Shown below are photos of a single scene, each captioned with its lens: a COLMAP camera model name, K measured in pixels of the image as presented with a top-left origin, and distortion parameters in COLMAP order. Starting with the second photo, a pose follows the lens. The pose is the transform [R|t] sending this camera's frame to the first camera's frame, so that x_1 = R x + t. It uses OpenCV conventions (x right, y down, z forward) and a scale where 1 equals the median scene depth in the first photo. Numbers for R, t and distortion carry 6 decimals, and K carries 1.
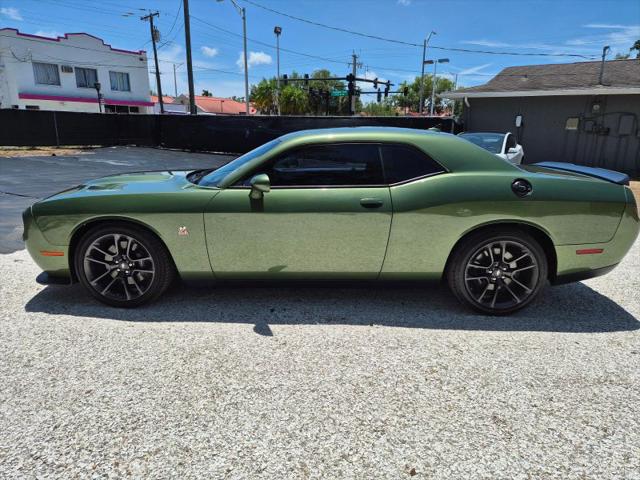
lens RADIAL K [[454.0, 0, 322.2], [0, 454.0, 245.3], [0, 0, 1]] dist [0.001813, -0.002727]
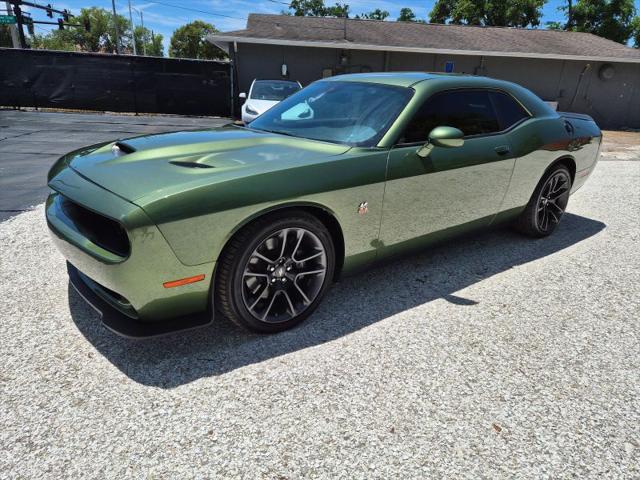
lens RADIAL K [[456.9, 0, 320.0], [0, 456.9, 240.0], [0, 0, 1]] dist [0.000504, -0.001423]
pose [[0.747308, -0.193183, 0.635776, -0.254379], [0.130090, 0.980825, 0.145117, -0.029370], [-0.651619, -0.025739, 0.758110, 0.134772]]
